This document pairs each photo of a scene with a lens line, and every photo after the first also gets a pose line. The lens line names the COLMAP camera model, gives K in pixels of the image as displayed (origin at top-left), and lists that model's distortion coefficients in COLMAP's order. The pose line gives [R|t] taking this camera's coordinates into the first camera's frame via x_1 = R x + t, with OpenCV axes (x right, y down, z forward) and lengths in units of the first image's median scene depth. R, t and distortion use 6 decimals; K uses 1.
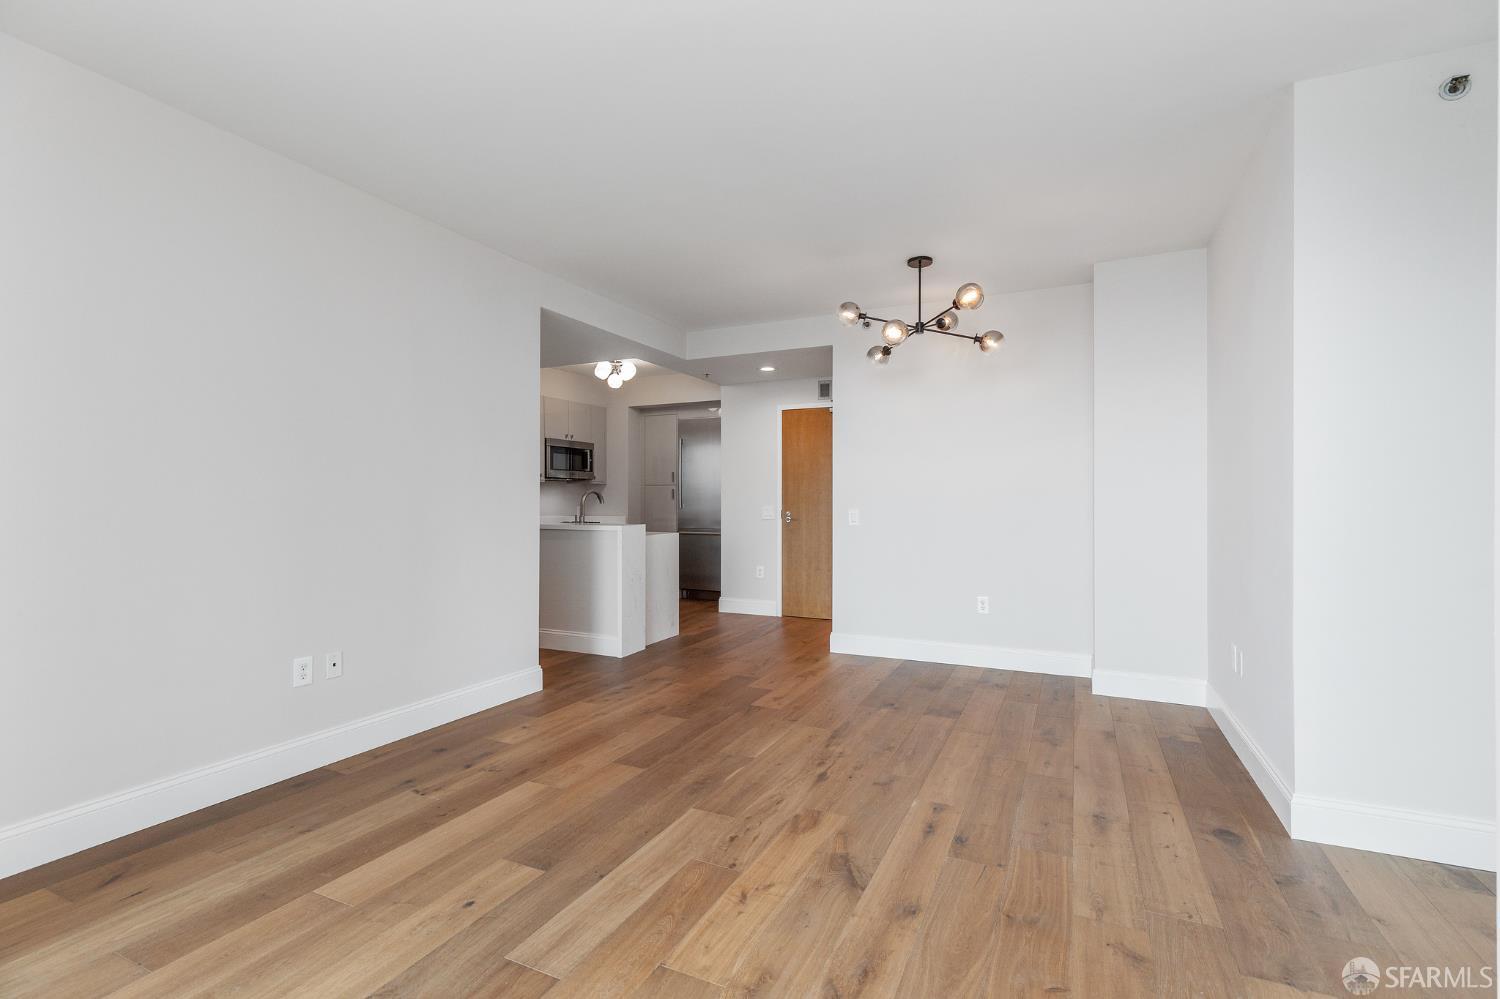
lens RADIAL K [[689.0, 0, 759.3], [0, 689.0, 495.8], [0, 0, 1]] dist [0.004293, 0.000500]
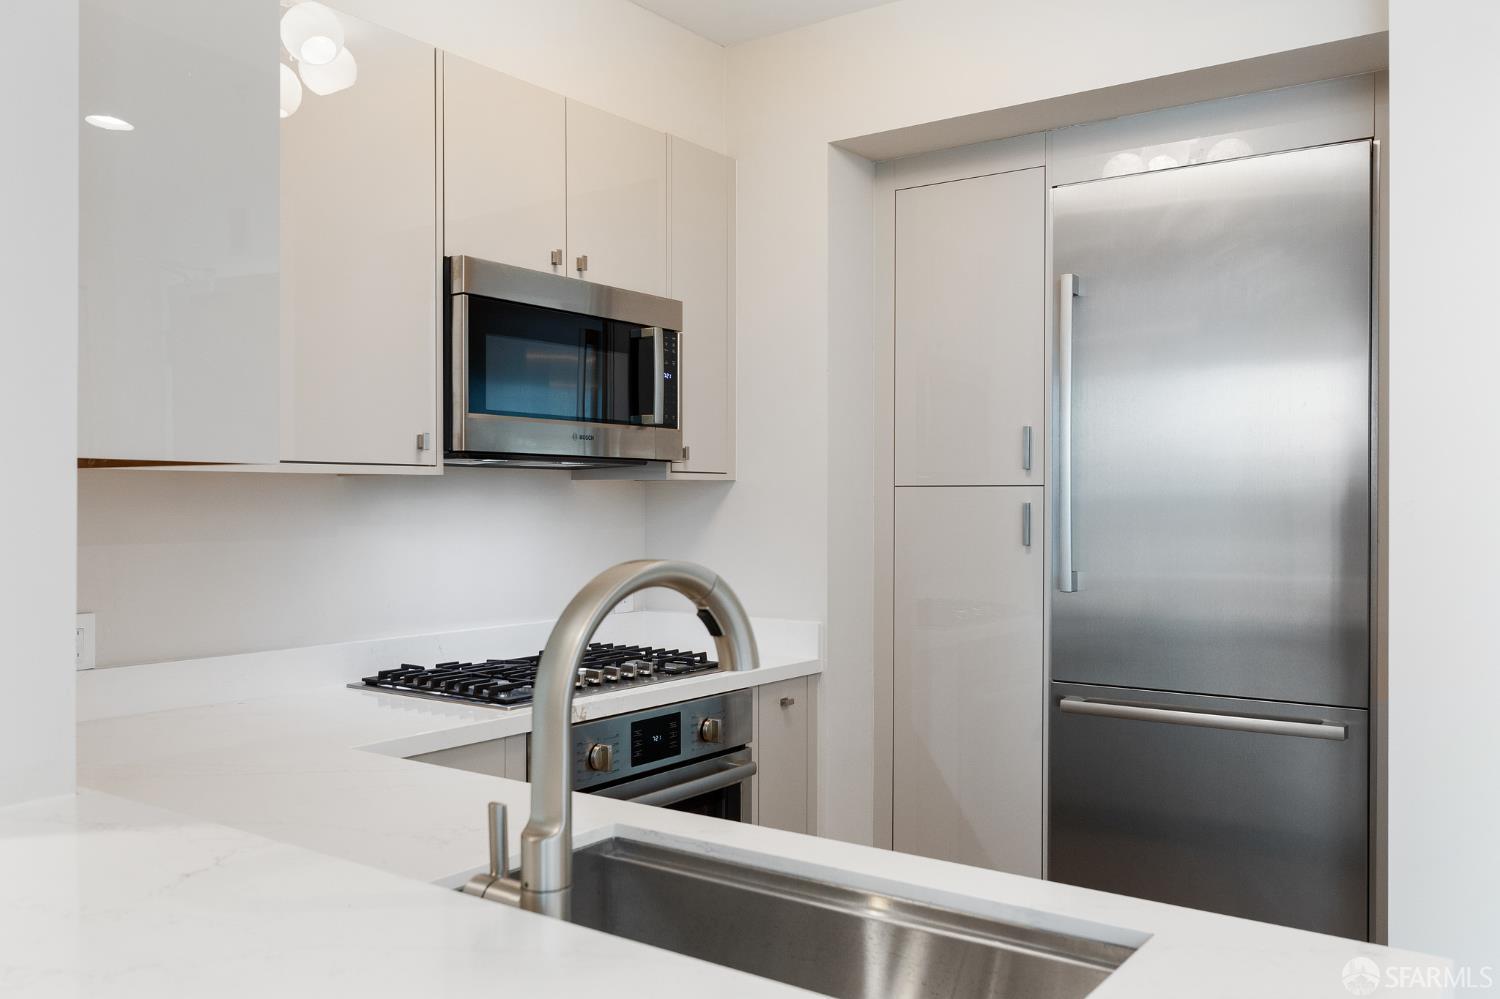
lens RADIAL K [[1274.2, 0, 751.8], [0, 1274.2, 528.0], [0, 0, 1]] dist [-0.066786, -0.001137]
pose [[0.979632, 0.008425, -0.200625, -0.130513], [-0.004160, 0.999757, 0.021671, -0.010189], [0.200759, -0.020395, 0.979428, 0.584196]]
